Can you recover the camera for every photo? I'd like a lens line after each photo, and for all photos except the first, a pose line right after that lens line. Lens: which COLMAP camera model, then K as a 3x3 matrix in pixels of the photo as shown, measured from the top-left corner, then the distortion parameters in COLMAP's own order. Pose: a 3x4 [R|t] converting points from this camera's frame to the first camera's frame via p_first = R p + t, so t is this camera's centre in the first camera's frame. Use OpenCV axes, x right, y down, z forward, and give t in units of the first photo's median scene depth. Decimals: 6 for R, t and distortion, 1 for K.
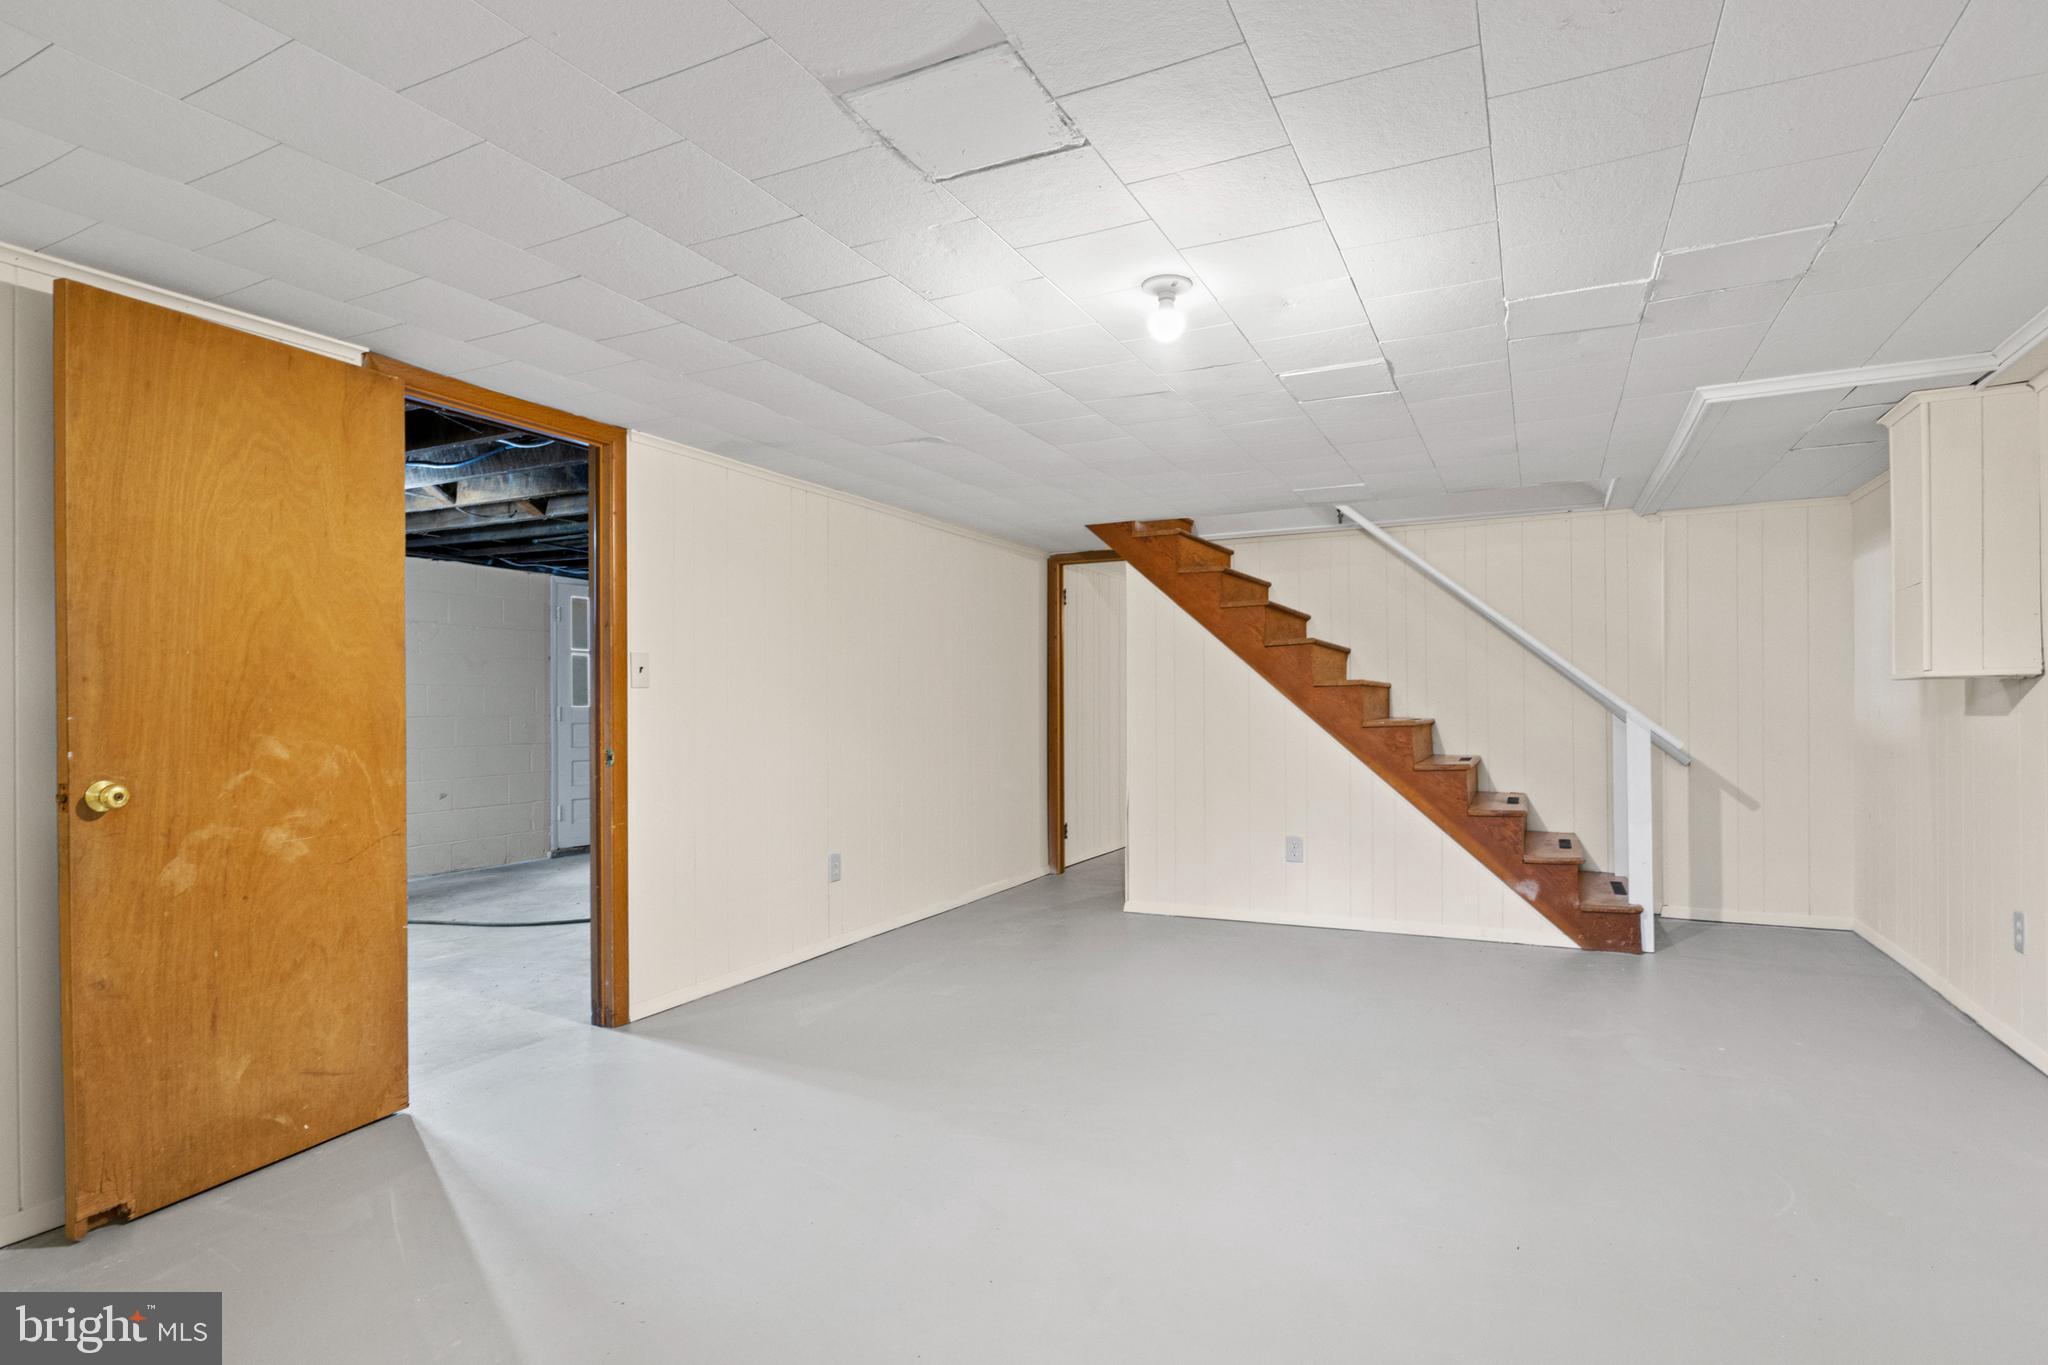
lens RADIAL K [[1029.1, 0, 1014.9], [0, 1029.1, 681.3], [0, 0, 1]] dist [-0.013628, -0.000002]
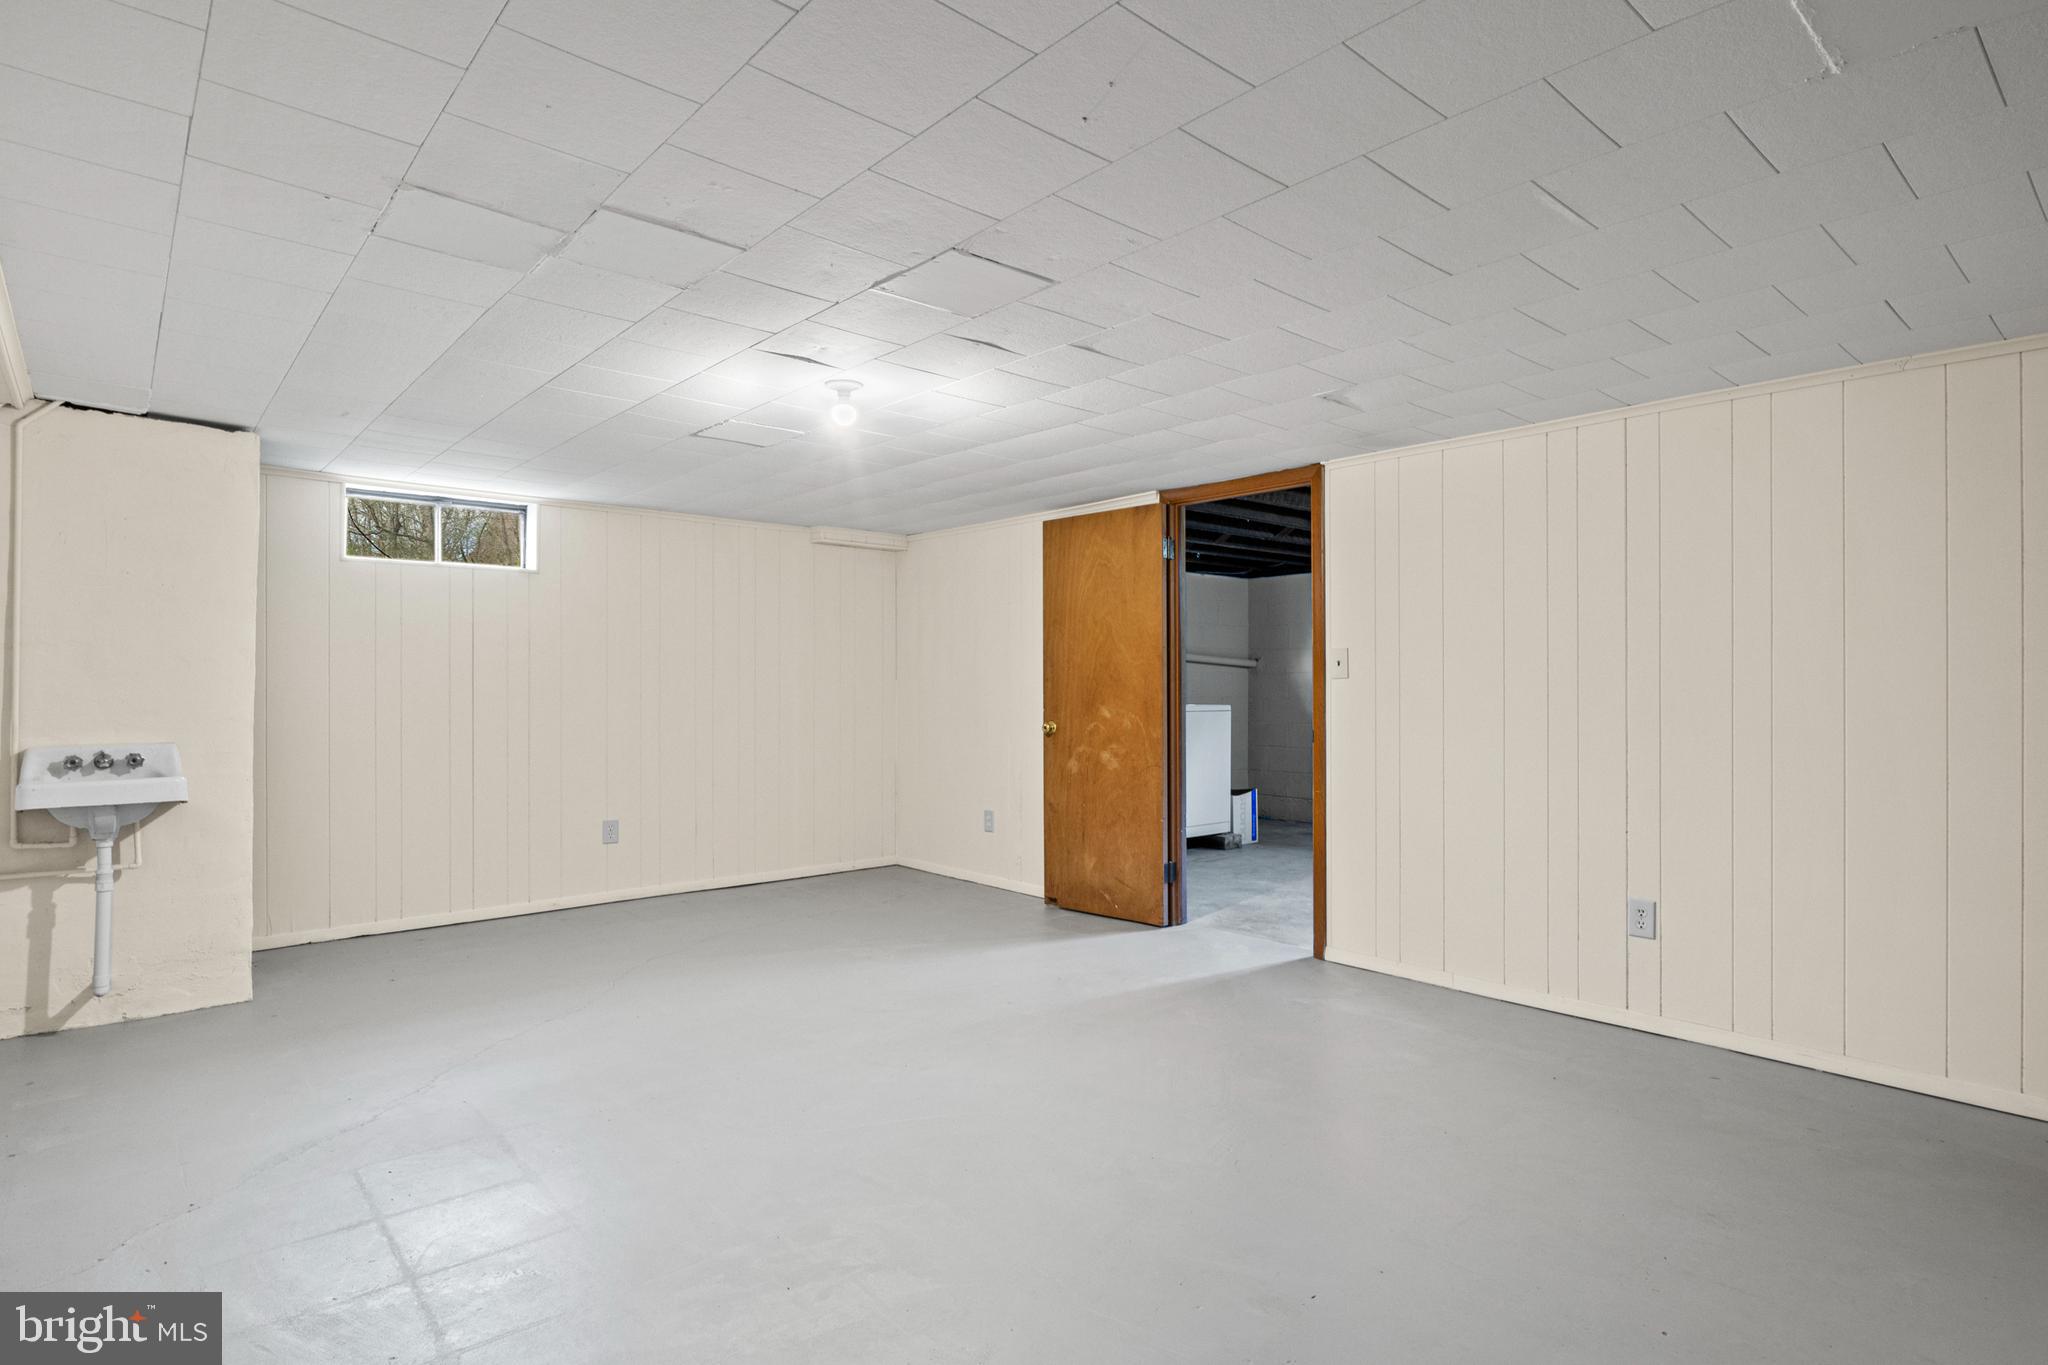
lens RADIAL K [[1029.1, 0, 1014.9], [0, 1029.1, 681.3], [0, 0, 1]] dist [-0.013628, -0.000002]
pose [[-0.362918, -0.010430, -0.931763, 1.238849], [0.008830, 0.999854, -0.014631, 0.032398], [0.931779, -0.013537, -0.362773, 1.565767]]
